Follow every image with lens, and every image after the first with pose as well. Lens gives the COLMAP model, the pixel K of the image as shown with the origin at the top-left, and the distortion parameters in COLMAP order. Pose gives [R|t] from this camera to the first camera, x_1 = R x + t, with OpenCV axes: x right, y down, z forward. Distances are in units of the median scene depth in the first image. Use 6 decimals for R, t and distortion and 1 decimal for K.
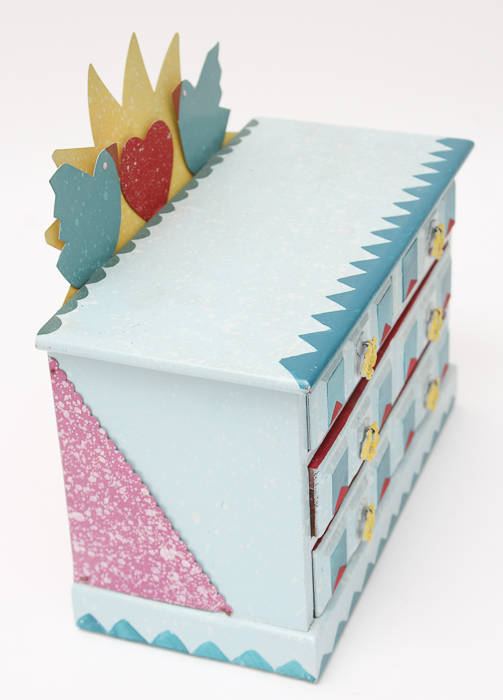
lens RADIAL K [[1449.8, 0, 229.8], [0, 1449.8, 337.6], [0, 0, 1]] dist [-0.035443, 0.000000]
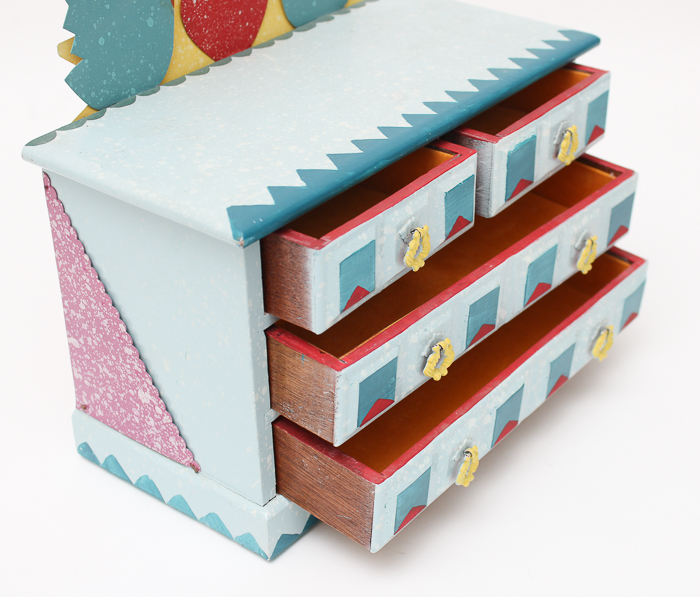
lens RADIAL K [[1219.7, 0, 364.9], [0, 1219.7, 294.6], [0, 0, 1]] dist [-0.101209, 0.000000]
pose [[0.962053, 0.179665, -0.205364, 0.253190], [-0.171245, 0.983507, 0.058212, 0.009671], [0.212436, -0.020835, 0.976953, 0.239592]]
